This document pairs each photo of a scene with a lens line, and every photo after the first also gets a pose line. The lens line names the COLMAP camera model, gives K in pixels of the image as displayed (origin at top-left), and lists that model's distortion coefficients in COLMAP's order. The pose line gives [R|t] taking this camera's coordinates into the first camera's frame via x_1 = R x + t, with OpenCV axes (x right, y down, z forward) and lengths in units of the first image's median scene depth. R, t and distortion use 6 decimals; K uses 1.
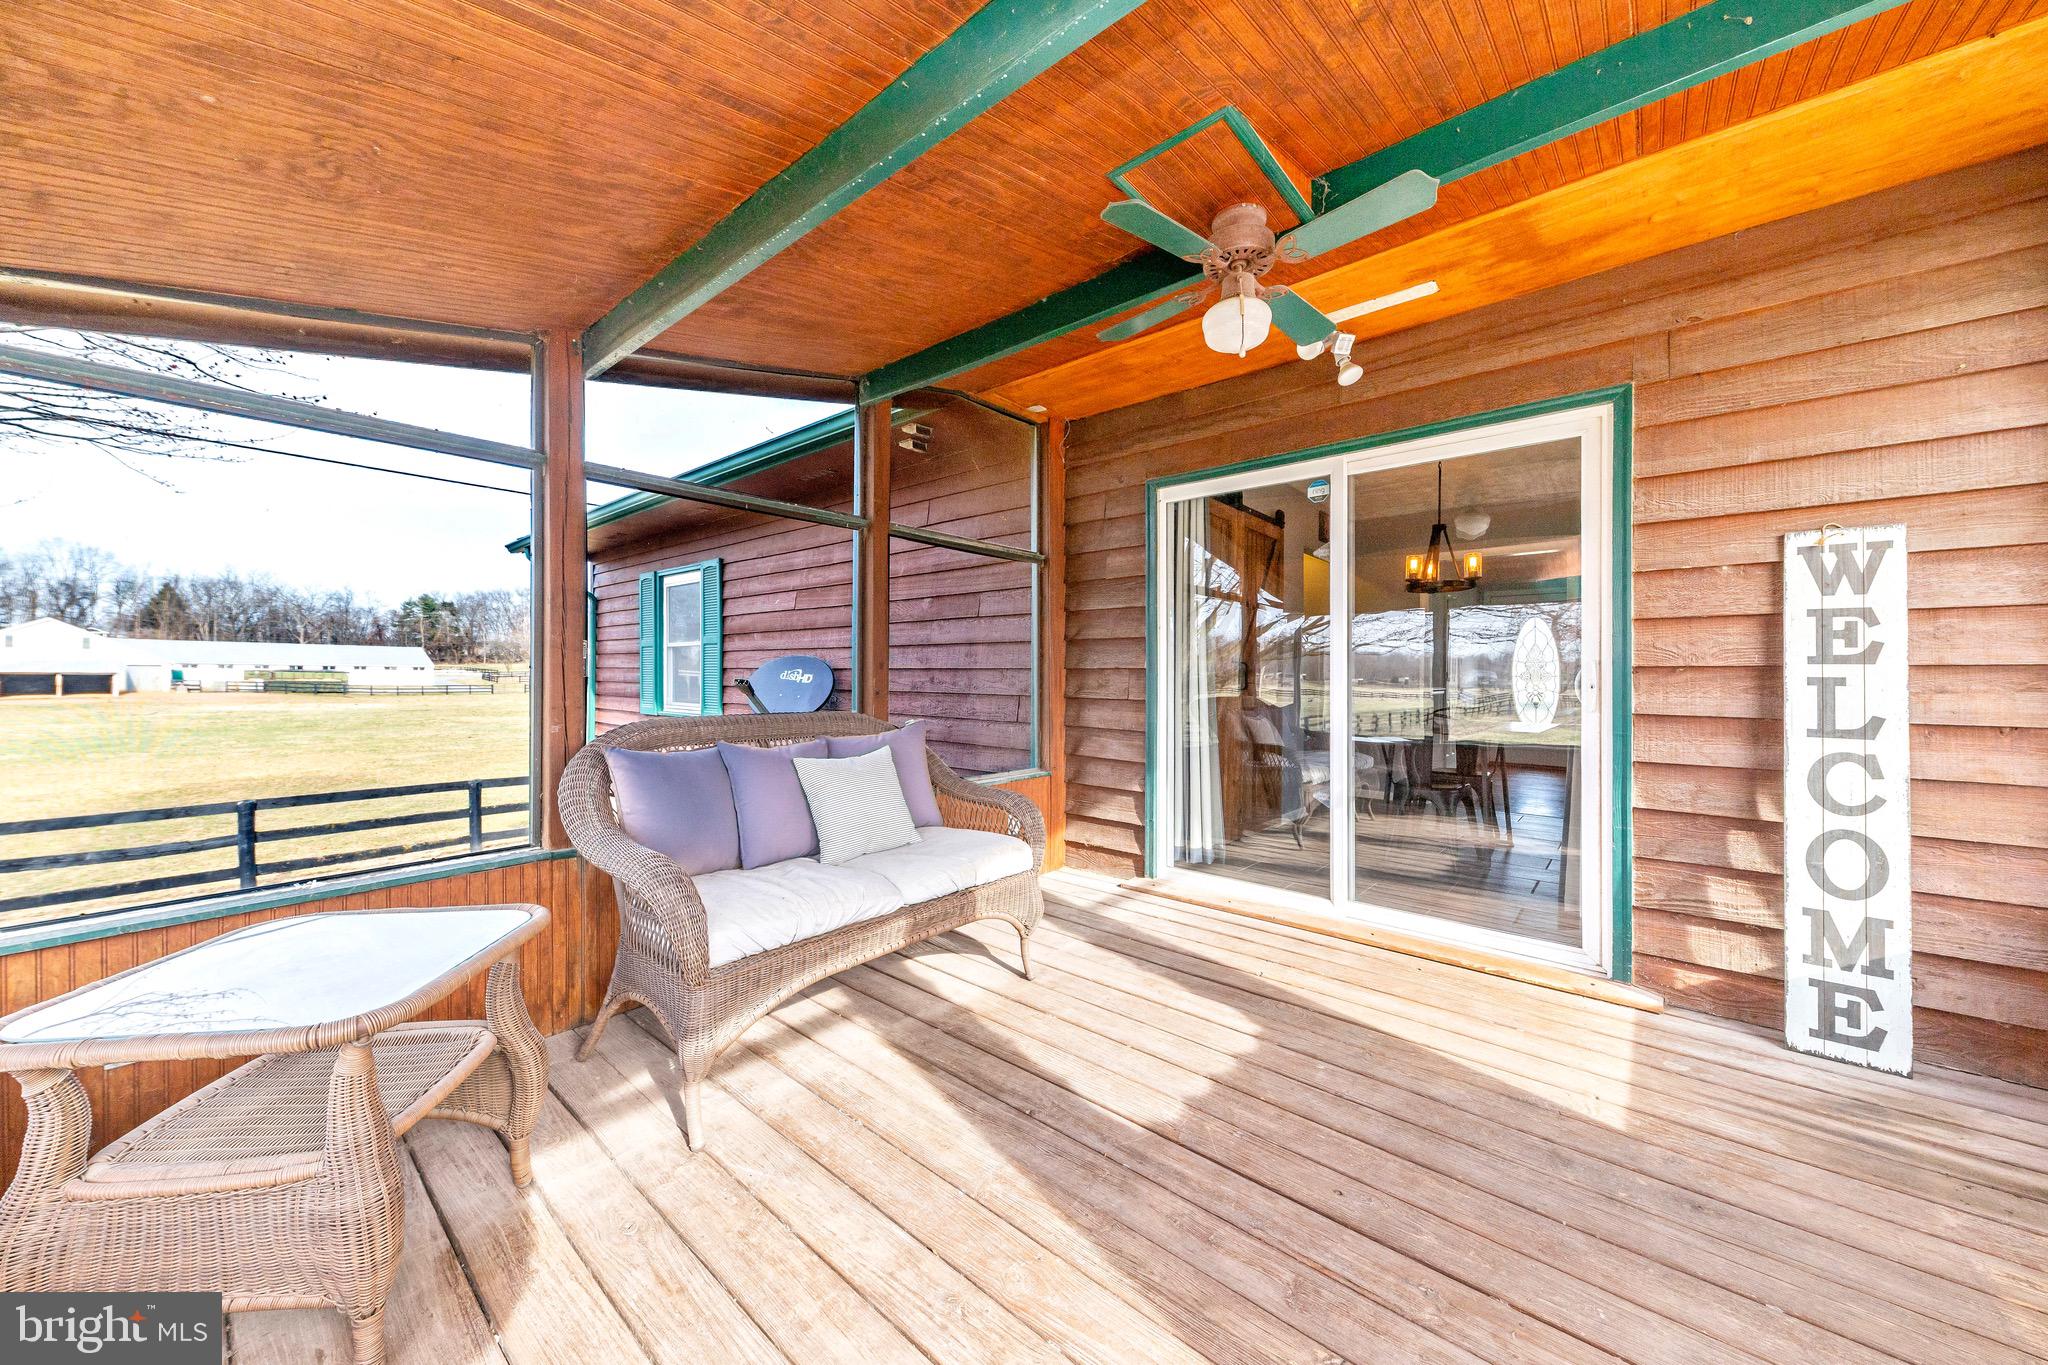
lens RADIAL K [[722.8, 0, 1032.3], [0, 722.8, 669.7], [0, 0, 1]] dist [0.013036, -0.003427]
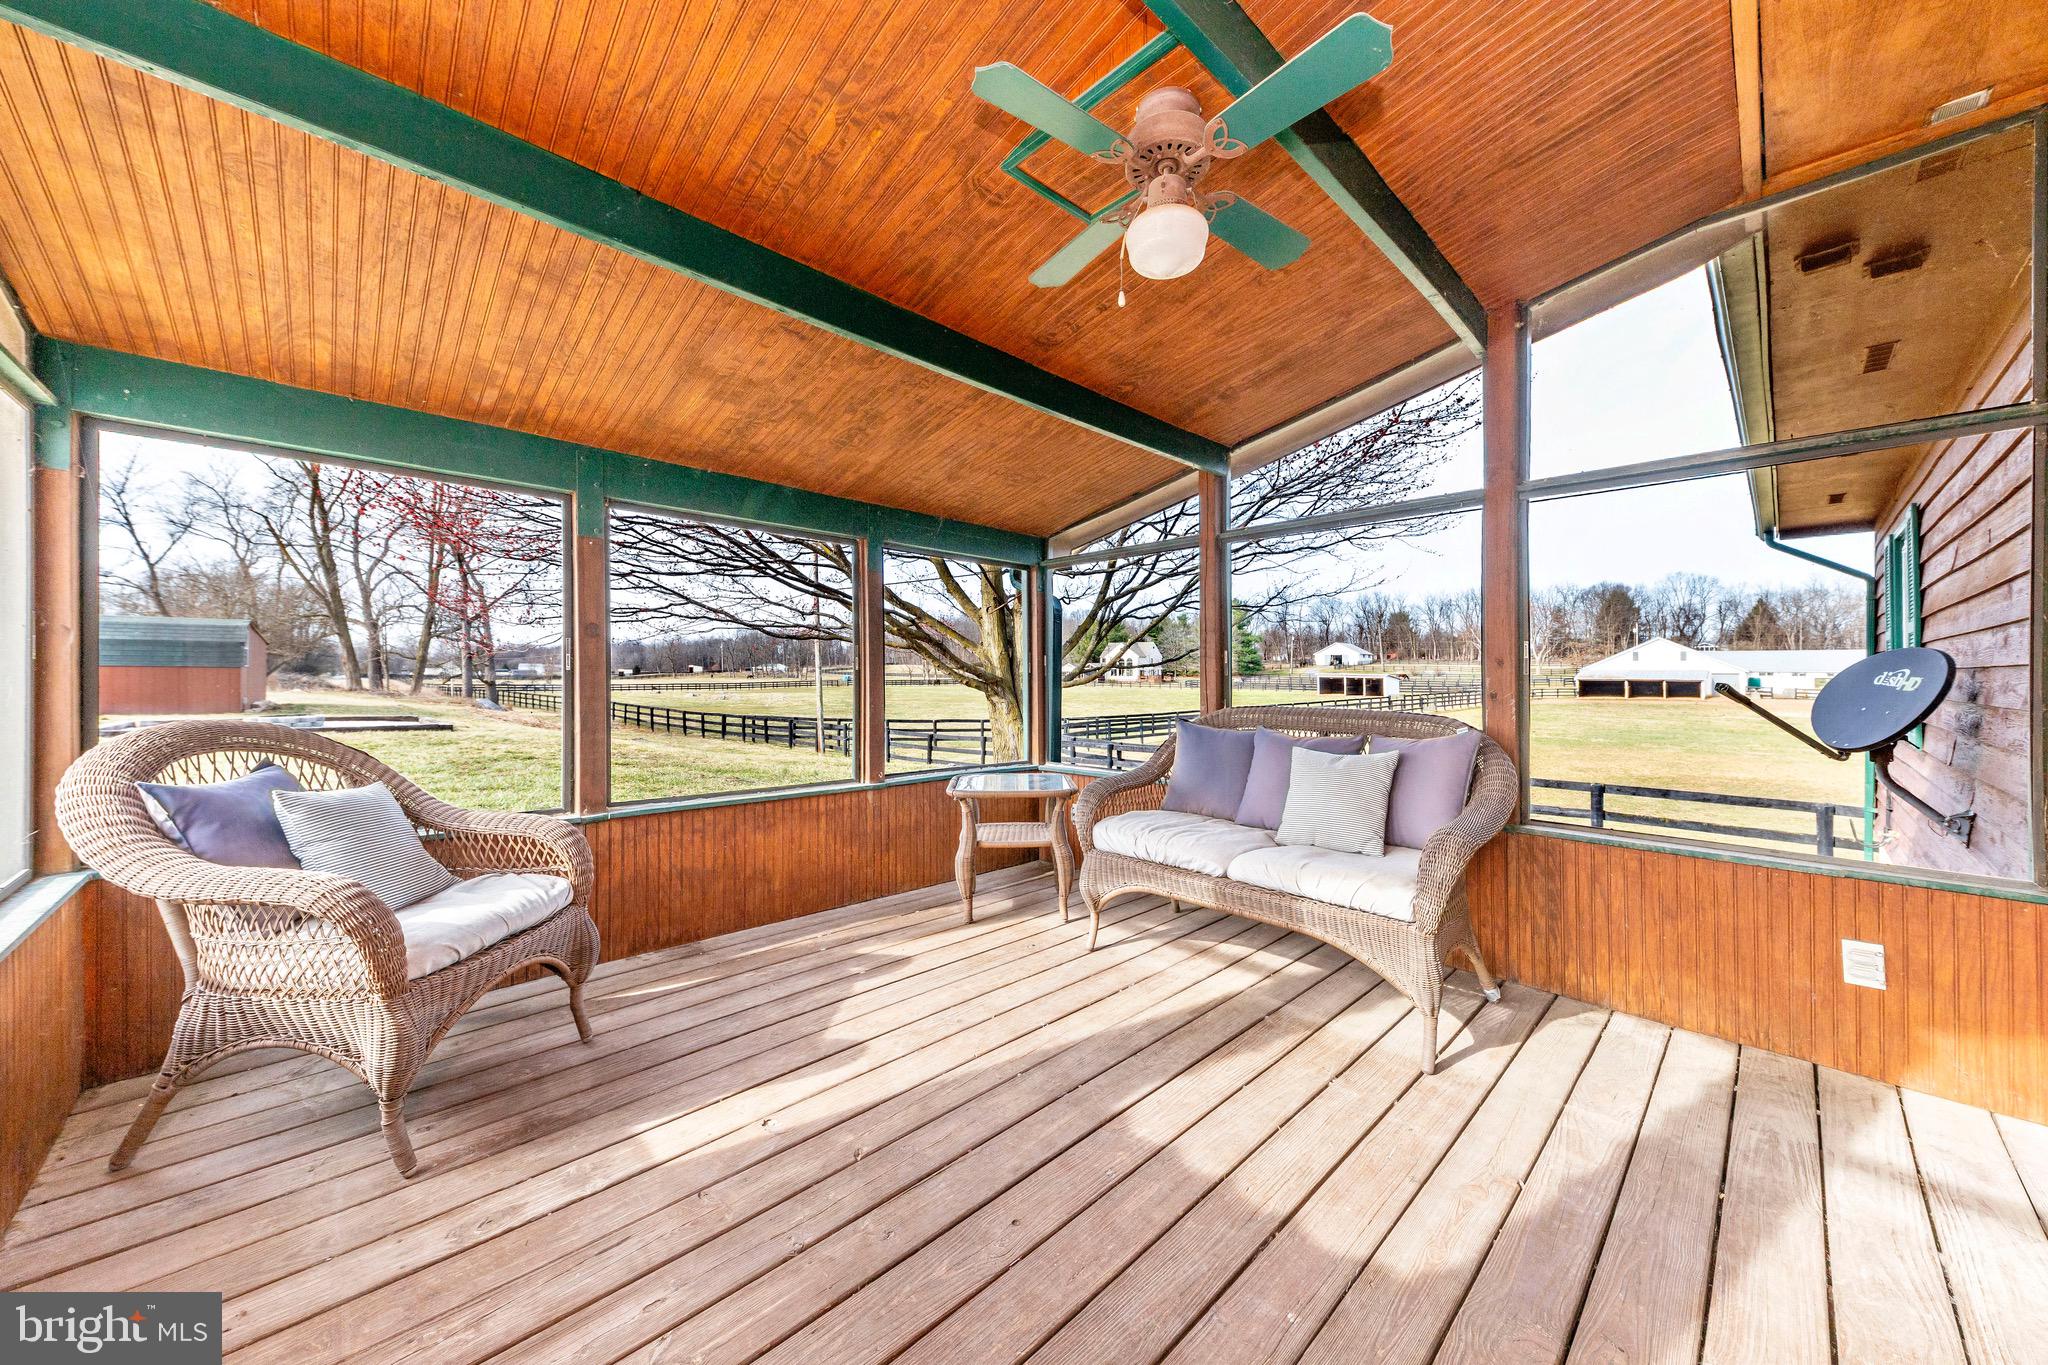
lens RADIAL K [[720.6, 0, 1024.0], [0, 720.6, 682.5], [0, 0, 1]] dist [0.000514, 0.000022]
pose [[-0.105887, 0.006171, -0.994359, 0.215900], [0.000456, 0.999981, 0.006157, 0.003809], [0.994378, 0.000199, -0.105888, 0.178953]]
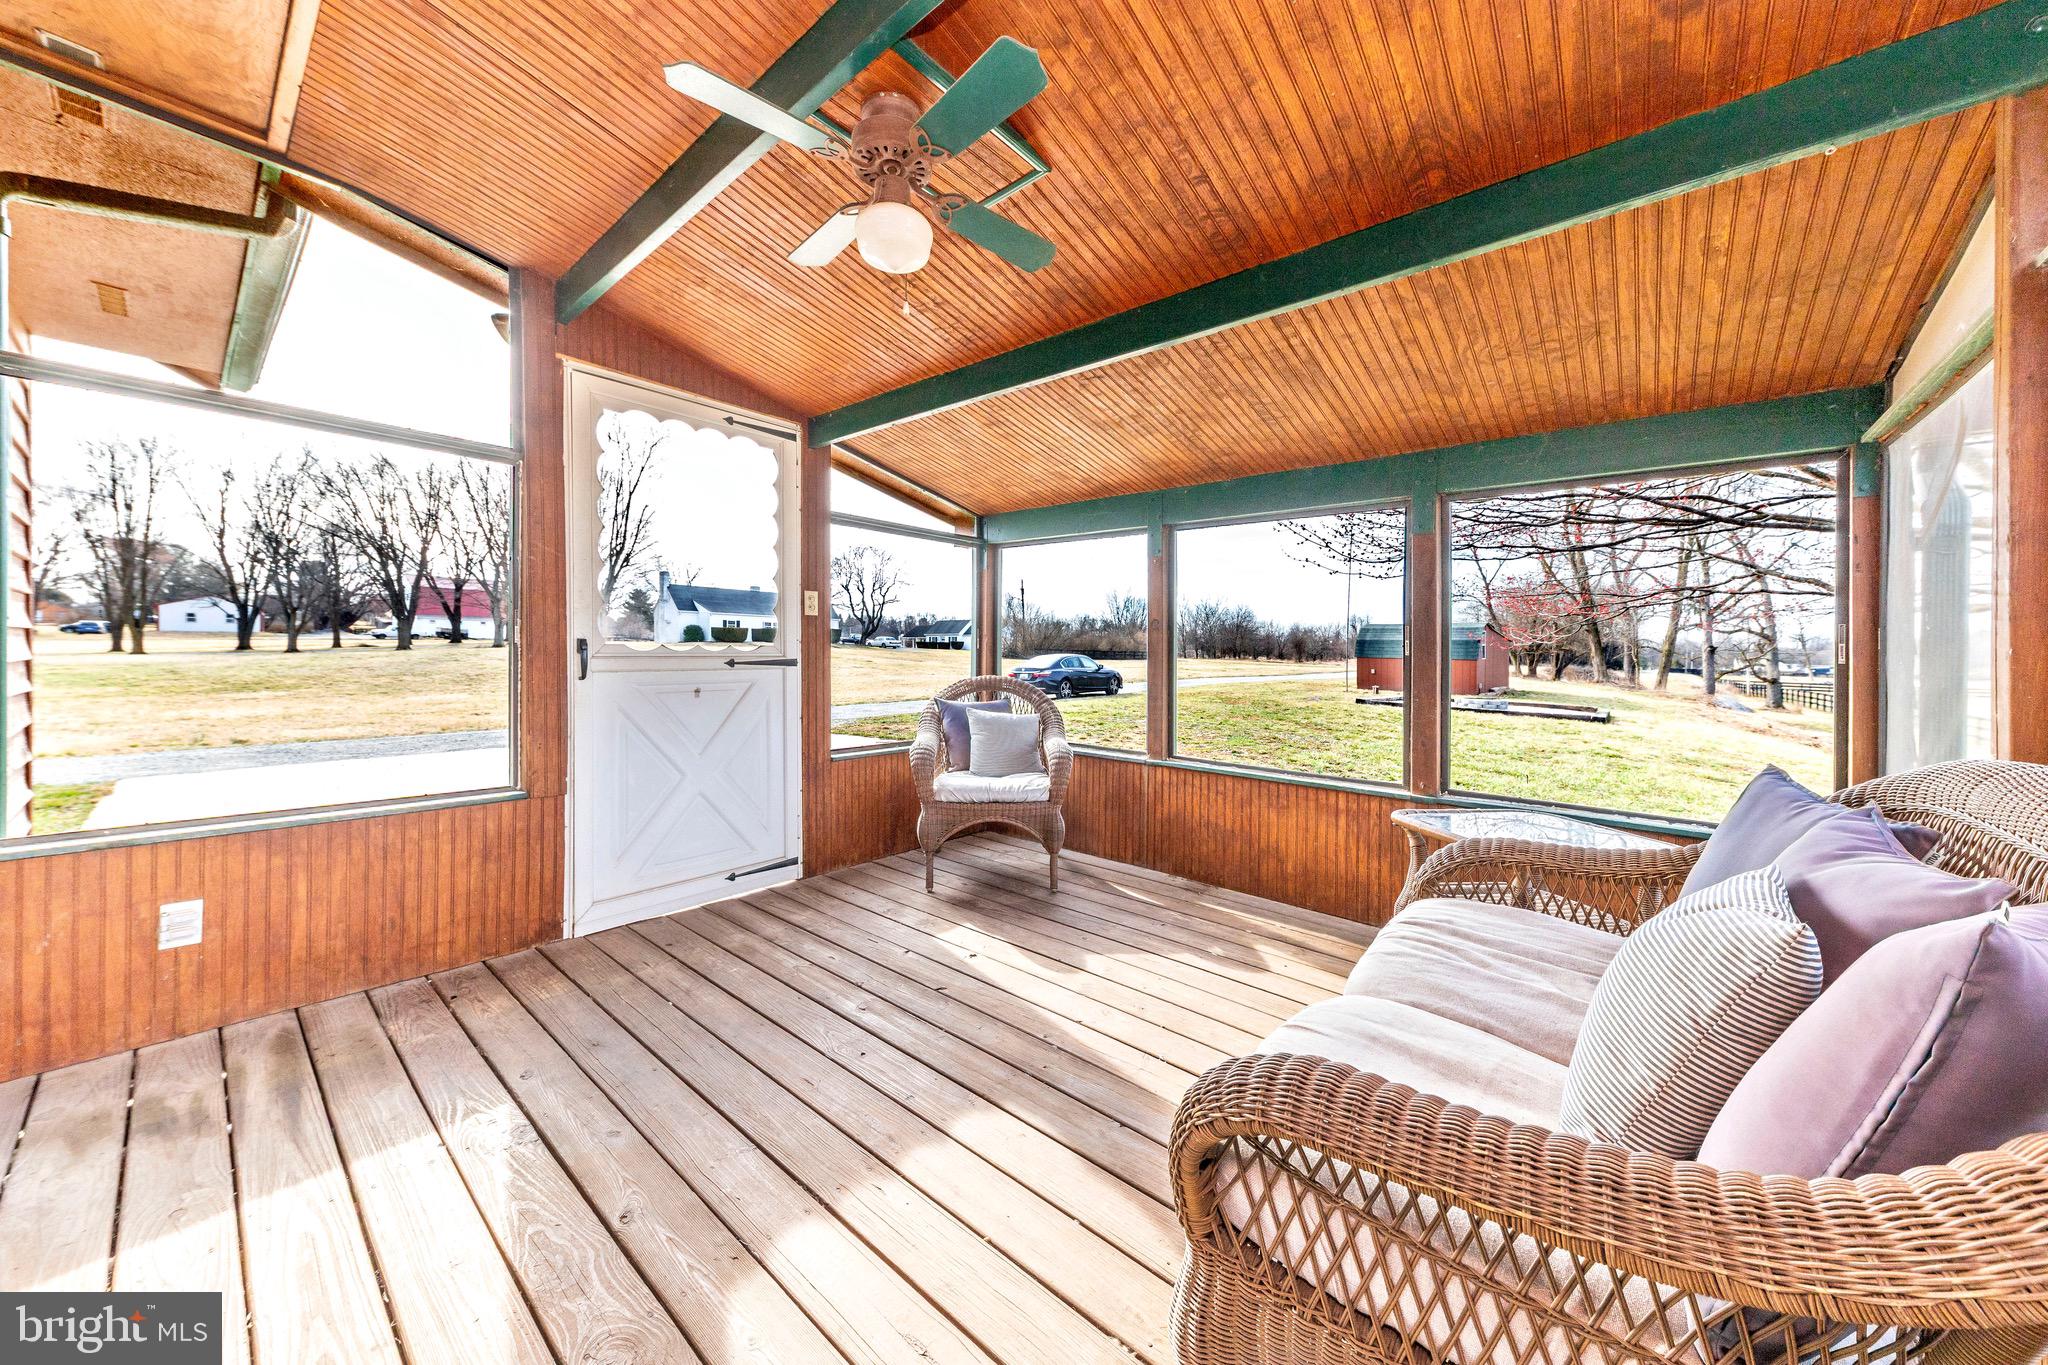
lens RADIAL K [[700.0, 0, 1016.3], [0, 700.0, 689.2], [0, 0, 1]] dist [0.002954, -0.000065]
pose [[-0.999707, -0.023498, 0.005877, 0.026938], [-0.023200, 0.998652, 0.046431, 0.003486], [-0.006960, 0.046281, -0.998904, 0.353693]]
